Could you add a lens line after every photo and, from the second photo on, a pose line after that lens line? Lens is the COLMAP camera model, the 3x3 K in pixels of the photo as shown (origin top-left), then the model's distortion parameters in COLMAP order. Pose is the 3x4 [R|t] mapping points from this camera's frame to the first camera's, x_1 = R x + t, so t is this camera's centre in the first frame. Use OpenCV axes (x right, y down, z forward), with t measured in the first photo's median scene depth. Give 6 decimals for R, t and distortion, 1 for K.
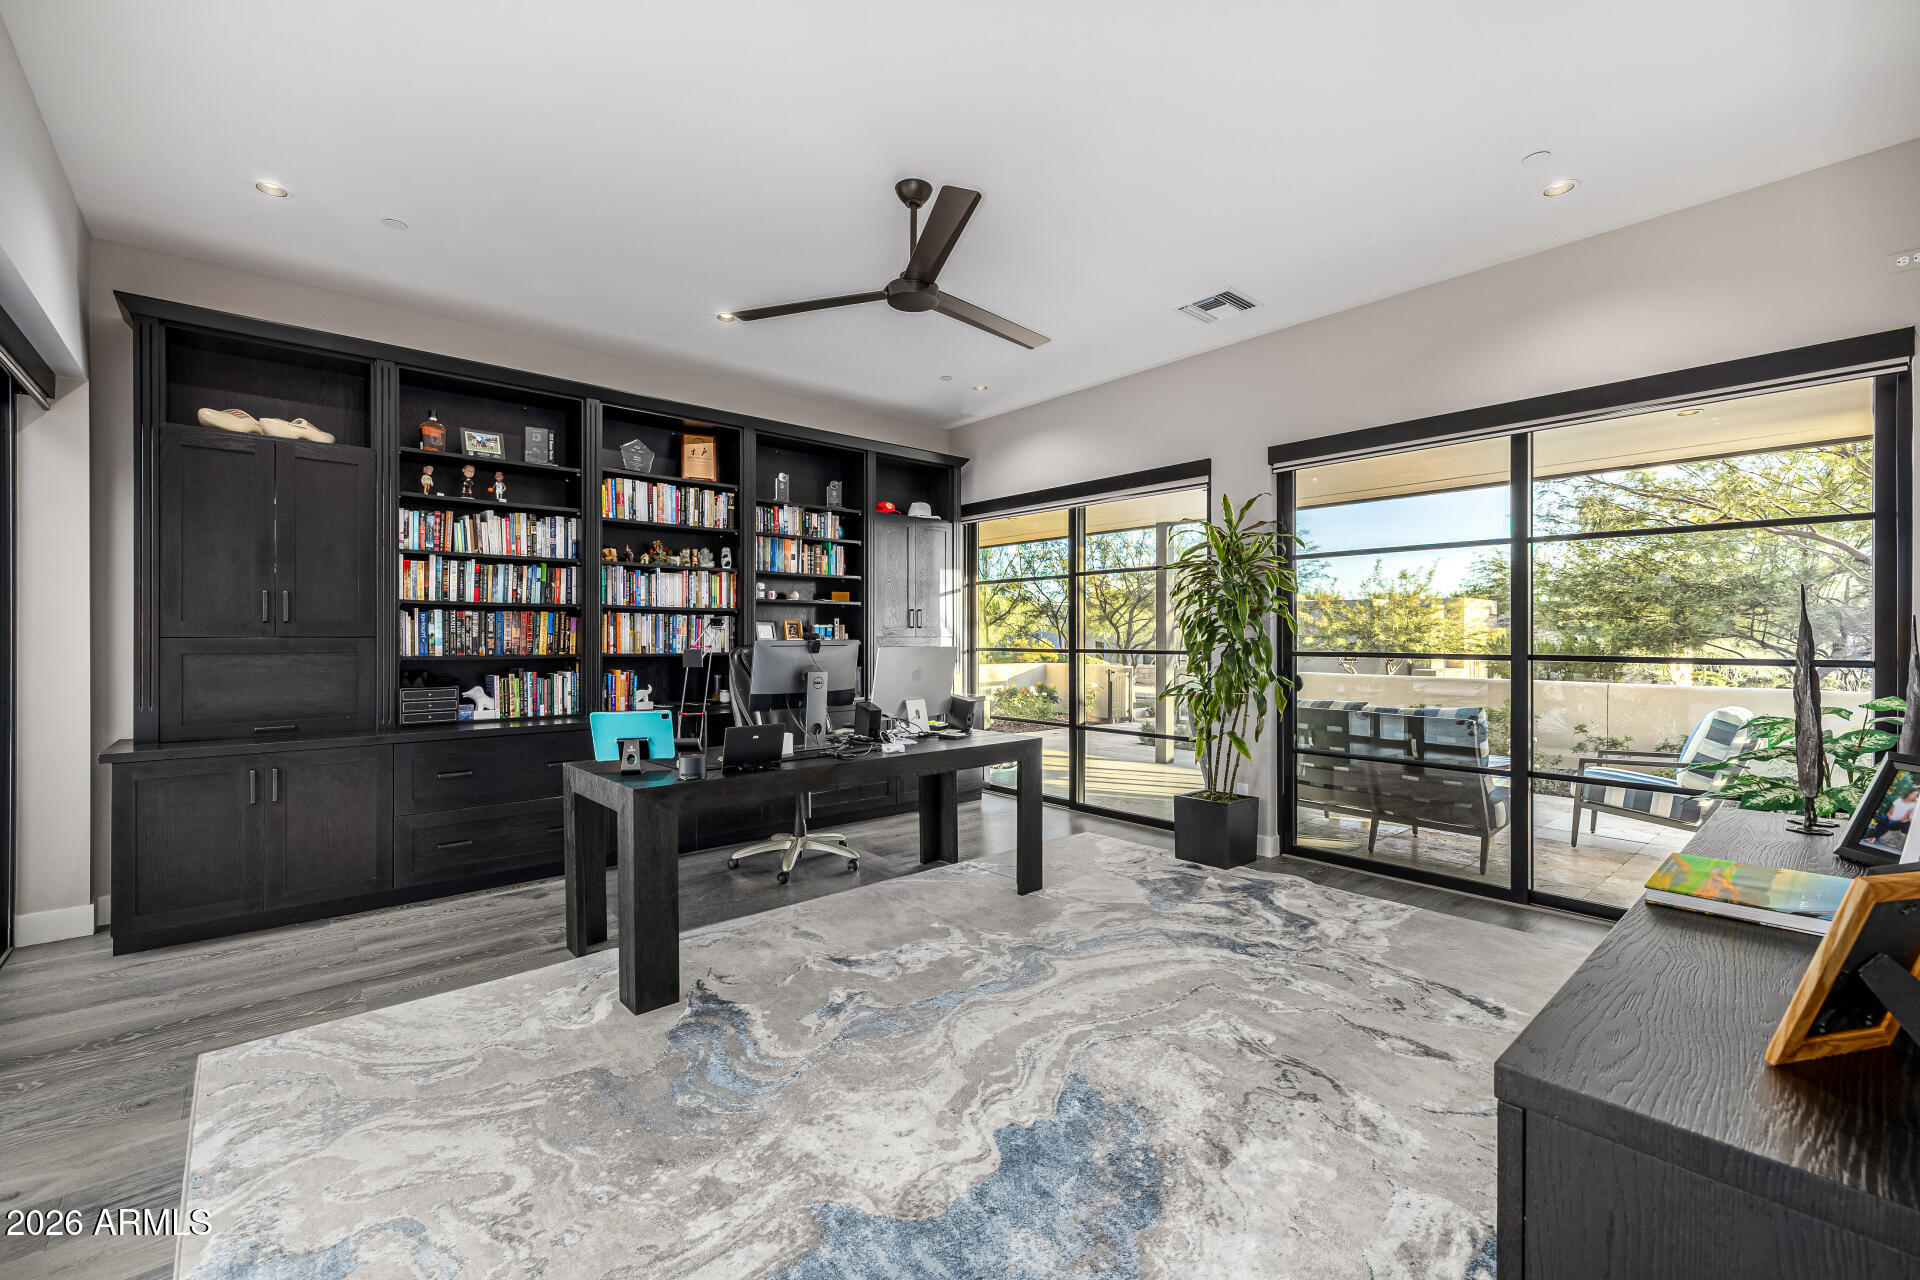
lens RADIAL K [[805.6, 0, 953.9], [0, 805.6, 637.7], [0, 0, 1]] dist [0.004253, 0.000320]
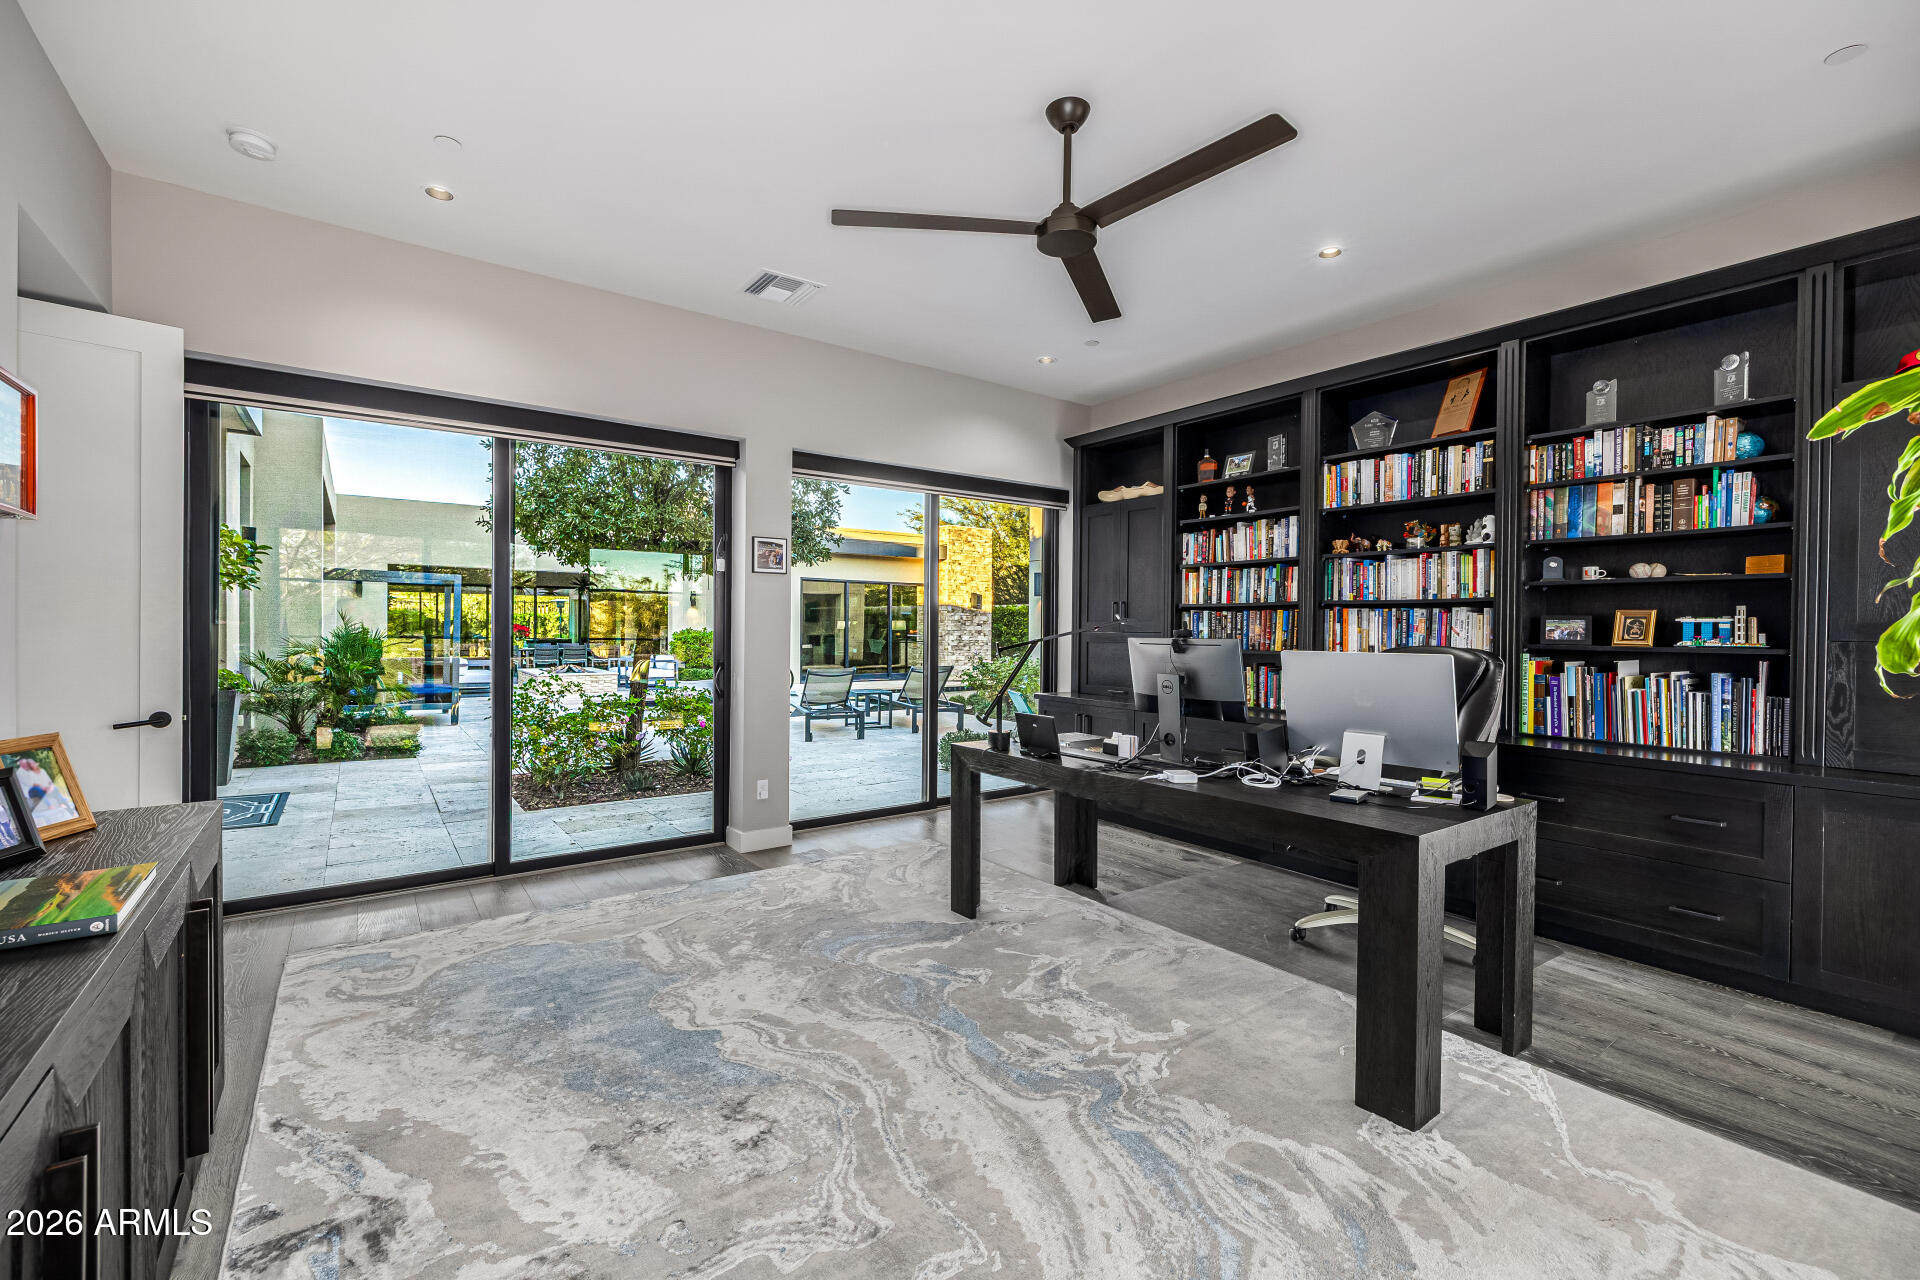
lens RADIAL K [[805.6, 0, 952.8], [0, 805.6, 635.0], [0, 0, 1]] dist [0.004253, 0.000320]
pose [[-0.085520, 0.007339, -0.996309, 0.588035], [-0.010925, 0.999906, 0.008303, -0.003896], [0.996277, 0.011595, -0.085432, 0.686463]]
